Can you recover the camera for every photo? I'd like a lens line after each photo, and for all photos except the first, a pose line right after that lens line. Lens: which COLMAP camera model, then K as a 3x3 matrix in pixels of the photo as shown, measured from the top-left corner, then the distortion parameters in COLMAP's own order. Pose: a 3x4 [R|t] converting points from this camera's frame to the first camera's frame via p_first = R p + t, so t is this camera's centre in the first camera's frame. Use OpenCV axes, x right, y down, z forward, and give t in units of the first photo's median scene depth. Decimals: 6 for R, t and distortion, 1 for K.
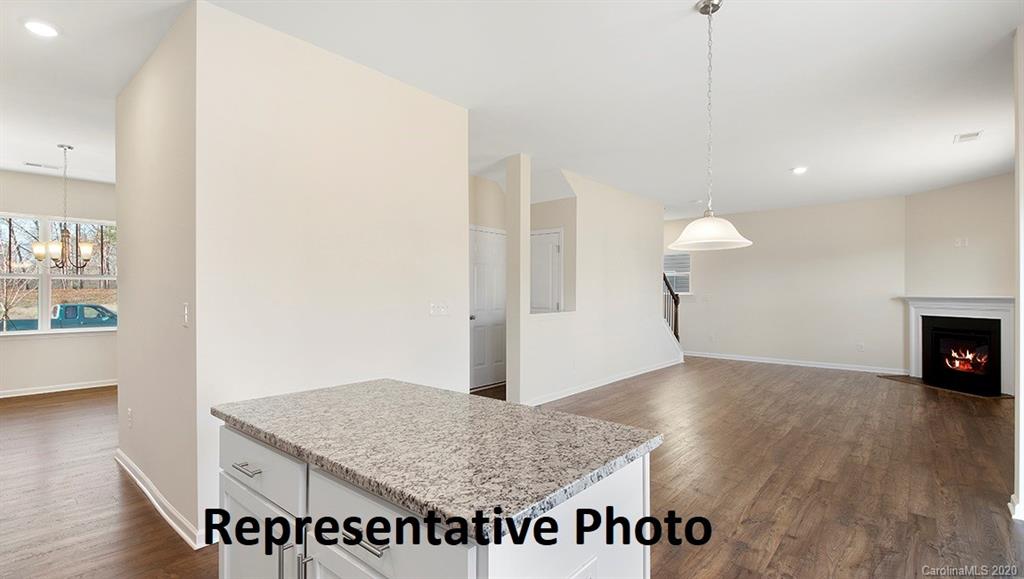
lens RADIAL K [[475.2, 0, 512.0], [0, 475.2, 289.5], [0, 0, 1]] dist [0.002085, 0.000391]
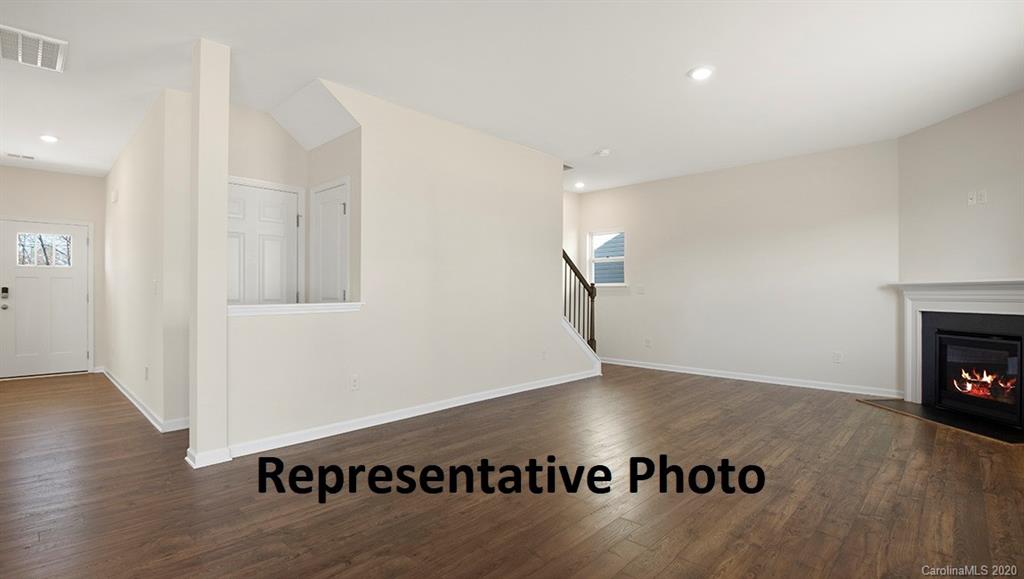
lens RADIAL K [[487.6, 0, 512.0], [0, 487.6, 289.5], [0, 0, 1]] dist [-0.002673, -0.000614]
pose [[0.998920, 0.001110, -0.046454, 0.316324], [-0.000773, 0.999973, 0.007263, 0.019147], [0.046460, -0.007220, 0.998894, 0.288576]]
